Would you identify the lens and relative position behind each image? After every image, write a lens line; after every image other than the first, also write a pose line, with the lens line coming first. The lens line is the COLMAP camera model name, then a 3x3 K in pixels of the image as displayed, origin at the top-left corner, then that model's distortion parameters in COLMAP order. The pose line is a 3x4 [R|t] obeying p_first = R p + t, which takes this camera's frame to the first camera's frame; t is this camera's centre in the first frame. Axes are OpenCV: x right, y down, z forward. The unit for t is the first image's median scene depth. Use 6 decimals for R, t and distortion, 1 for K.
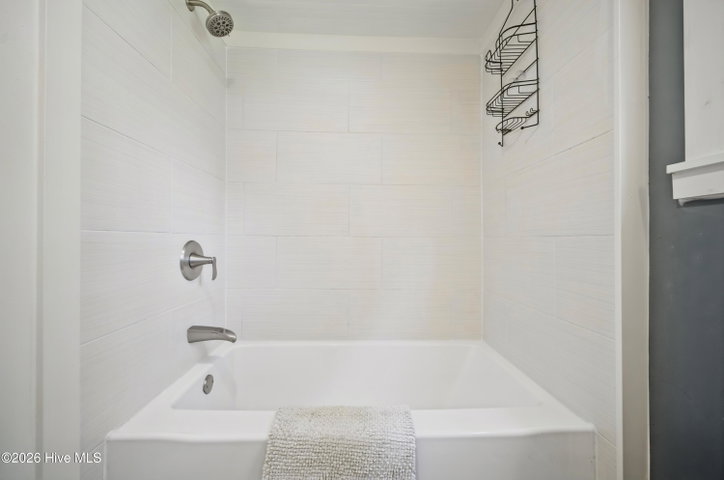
lens RADIAL K [[286.9, 0, 361.0], [0, 286.9, 239.3], [0, 0, 1]] dist [-0.000349, -0.000427]
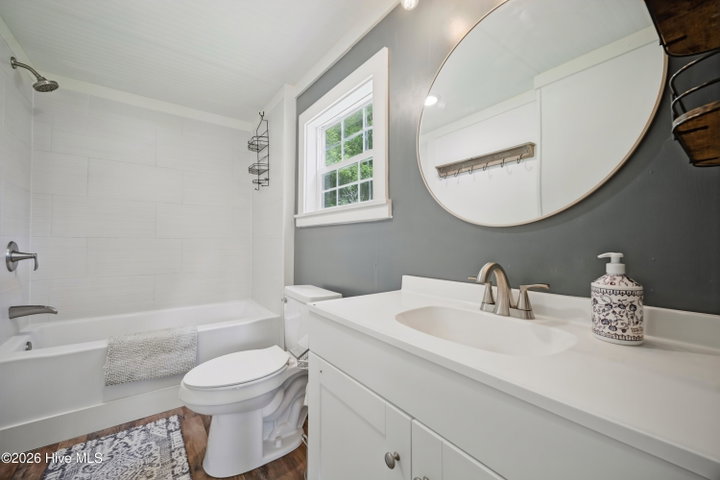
lens RADIAL K [[285.3, 0, 357.7], [0, 285.3, 236.1], [0, 0, 1]] dist [-0.000349, -0.000427]
pose [[0.817937, 0.009085, 0.575237, -0.042872], [-0.002682, 0.999925, -0.011979, -0.008496], [-0.575302, 0.008255, 0.817899, -0.974911]]
